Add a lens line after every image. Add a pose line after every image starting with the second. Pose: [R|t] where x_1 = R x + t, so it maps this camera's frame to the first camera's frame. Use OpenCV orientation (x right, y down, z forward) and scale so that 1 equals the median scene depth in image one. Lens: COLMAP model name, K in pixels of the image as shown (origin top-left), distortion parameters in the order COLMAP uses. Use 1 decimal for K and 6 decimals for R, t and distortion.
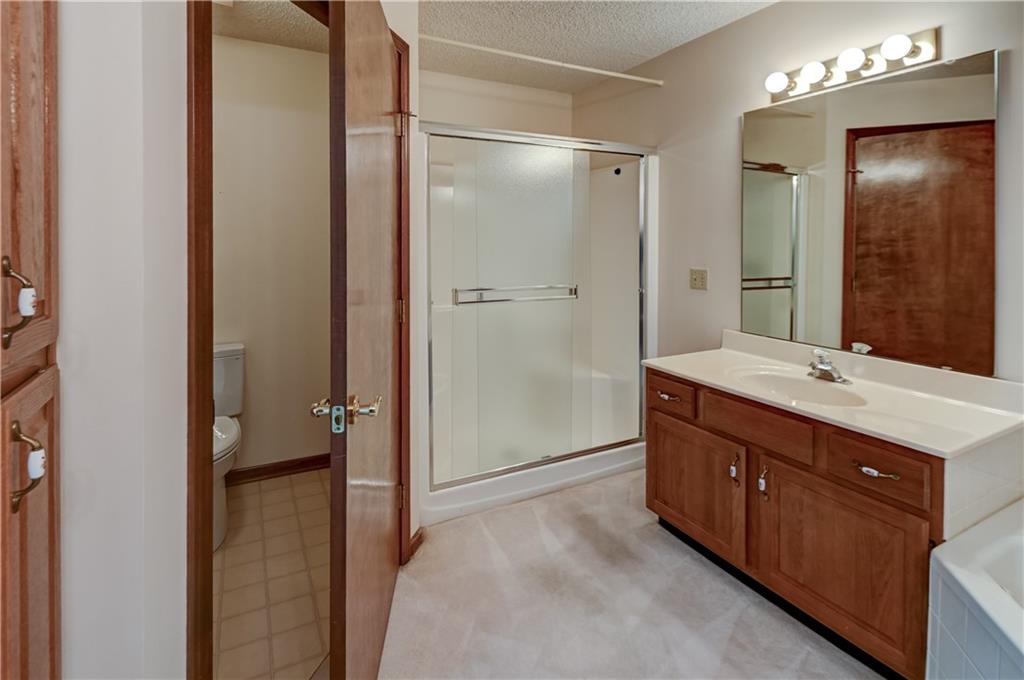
lens RADIAL K [[514.1, 0, 478.6], [0, 514.1, 242.8], [0, 0, 1]] dist [0.002493, -0.000496]
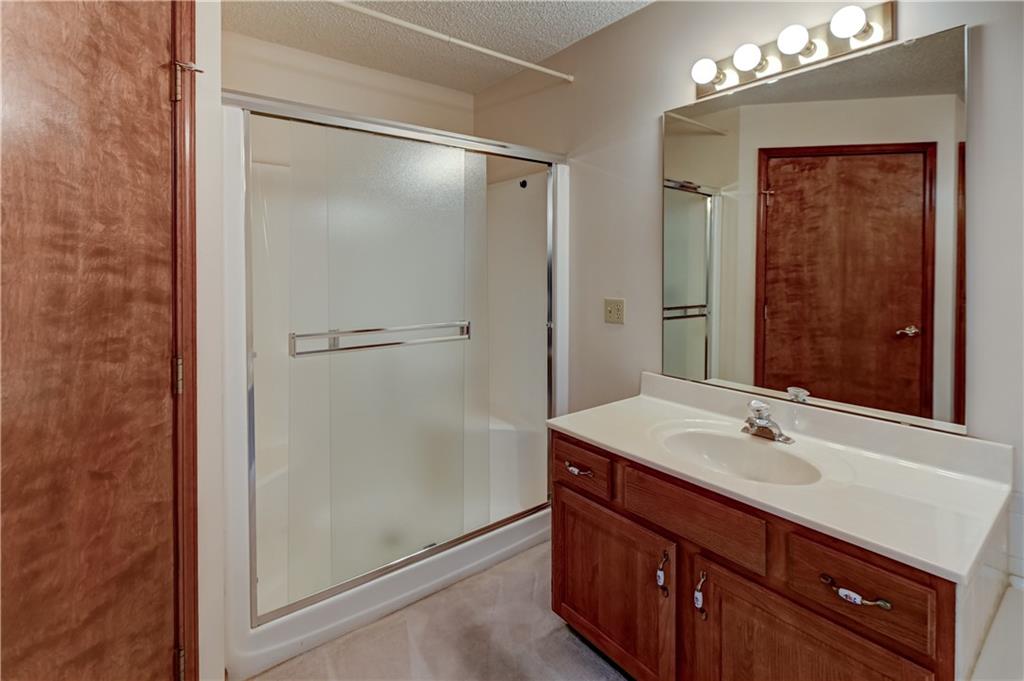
lens RADIAL K [[478.1, 0, 507.8], [0, 478.1, 268.9], [0, 0, 1]] dist [0.004079, -0.000158]
pose [[0.981663, -0.002253, 0.190609, 0.123417], [0.002237, 0.999997, 0.000302, 0.000598], [-0.190610, 0.000130, 0.981666, 0.302427]]
